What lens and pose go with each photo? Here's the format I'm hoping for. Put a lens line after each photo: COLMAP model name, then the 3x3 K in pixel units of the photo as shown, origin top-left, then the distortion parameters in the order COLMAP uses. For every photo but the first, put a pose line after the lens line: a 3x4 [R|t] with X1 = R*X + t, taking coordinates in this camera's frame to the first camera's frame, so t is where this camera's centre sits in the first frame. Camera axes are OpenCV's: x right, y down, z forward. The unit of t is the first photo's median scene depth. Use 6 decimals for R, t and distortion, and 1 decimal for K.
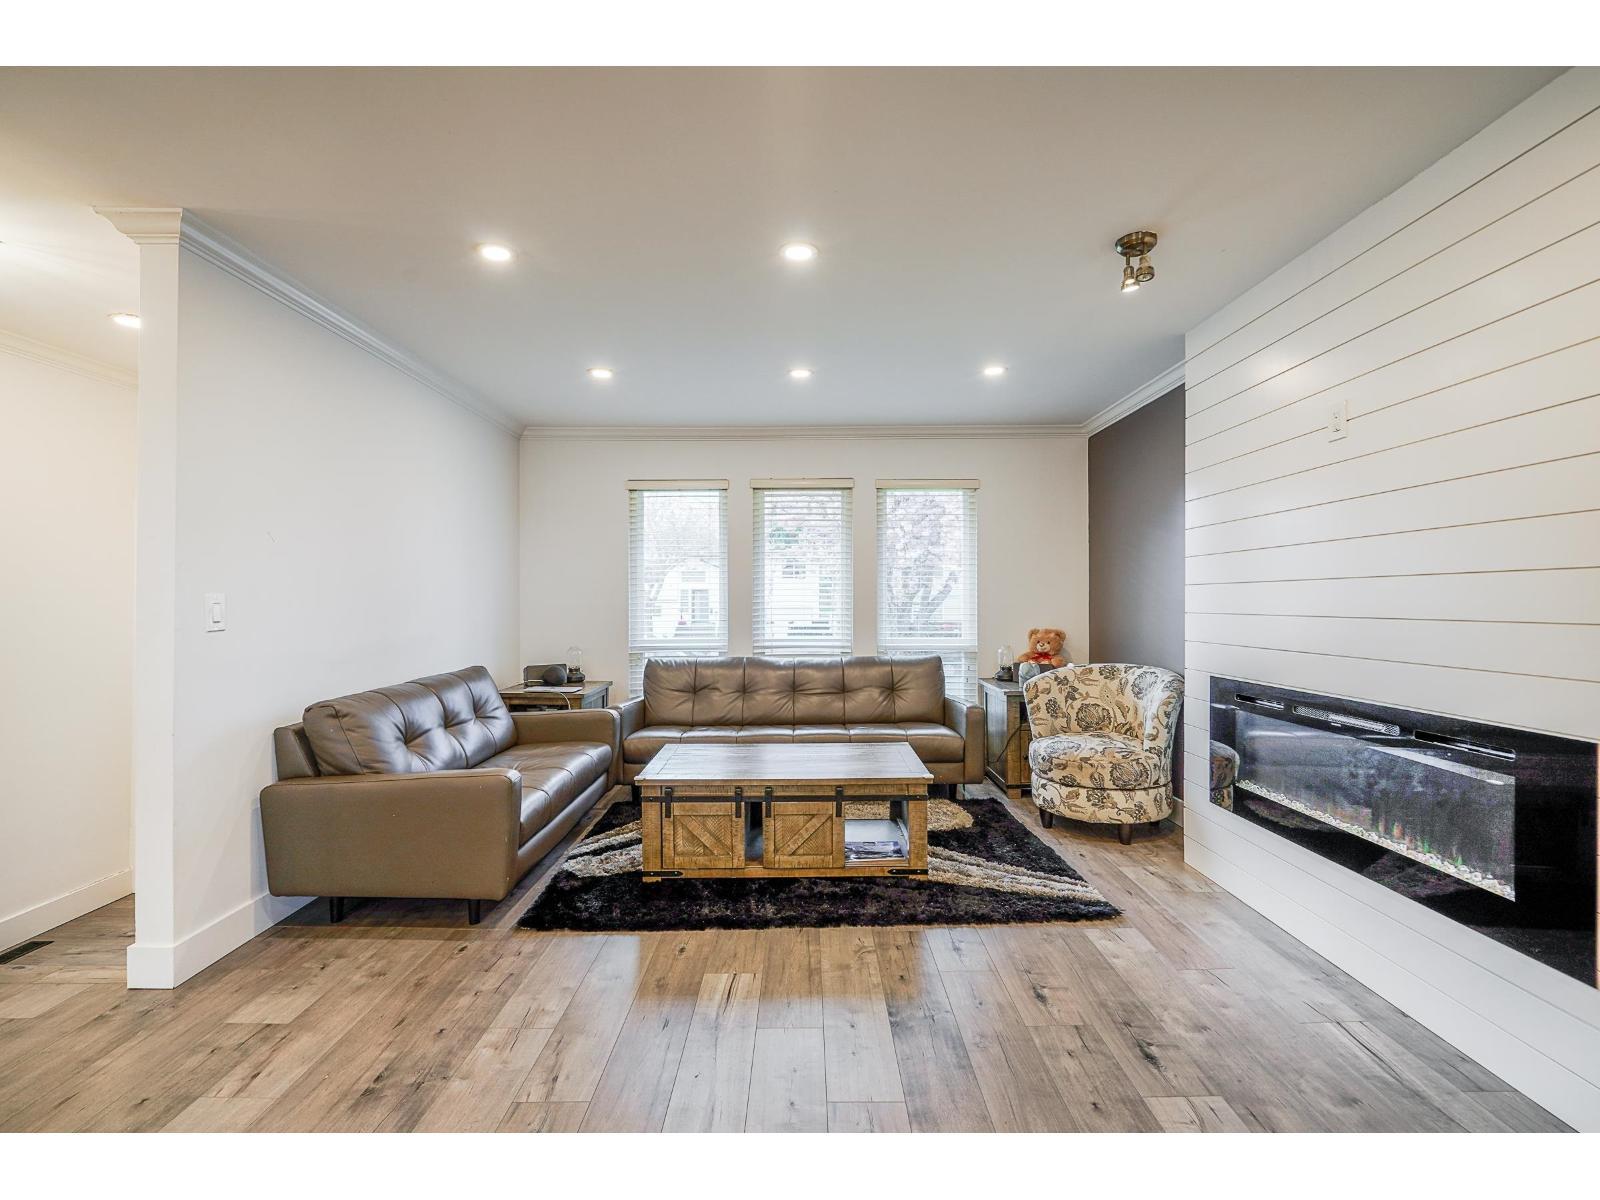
lens RADIAL K [[721.8, 0, 802.3], [0, 721.8, 601.1], [0, 0, 1]] dist [-0.008490, 0.001316]
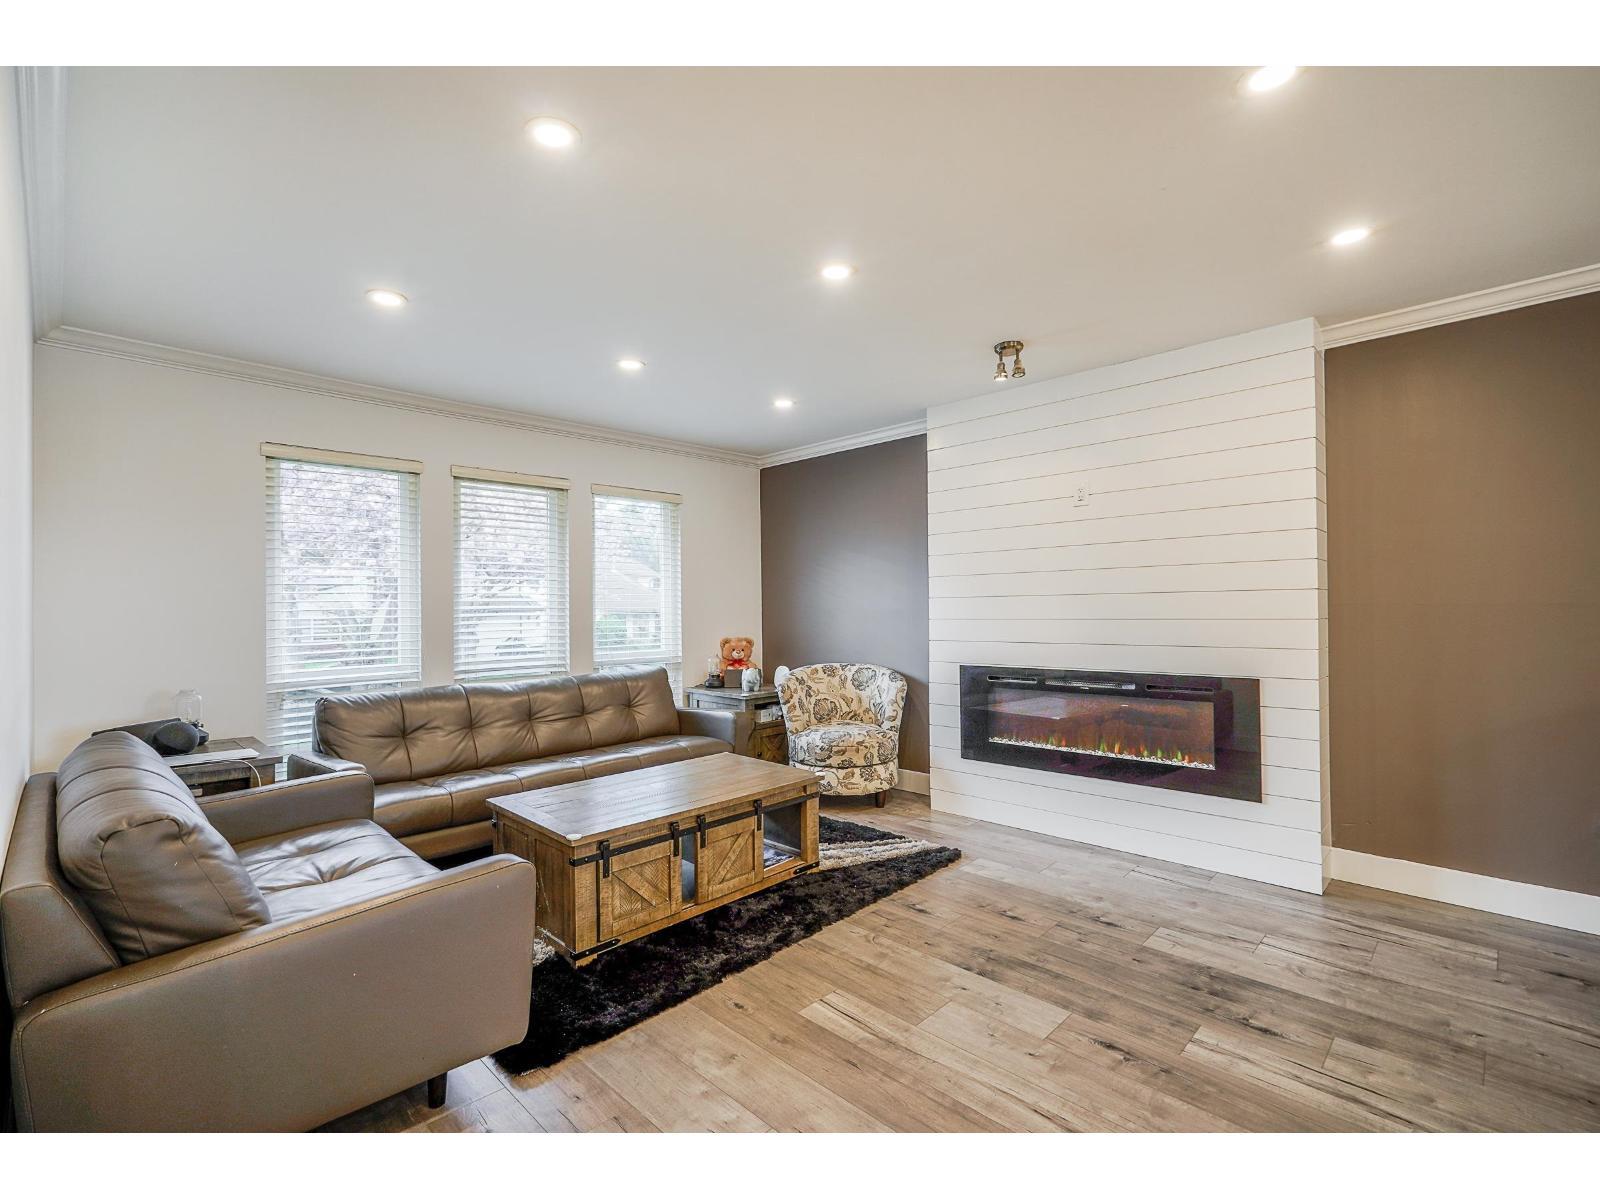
lens RADIAL K [[721.8, 0, 799.9], [0, 721.8, 601.3], [0, 0, 1]] dist [-0.008490, 0.001316]
pose [[0.701140, 0.002489, 0.713019, -0.536708], [0.010012, 0.999861, -0.013336, -0.001407], [-0.712953, 0.016489, 0.701018, 0.226091]]
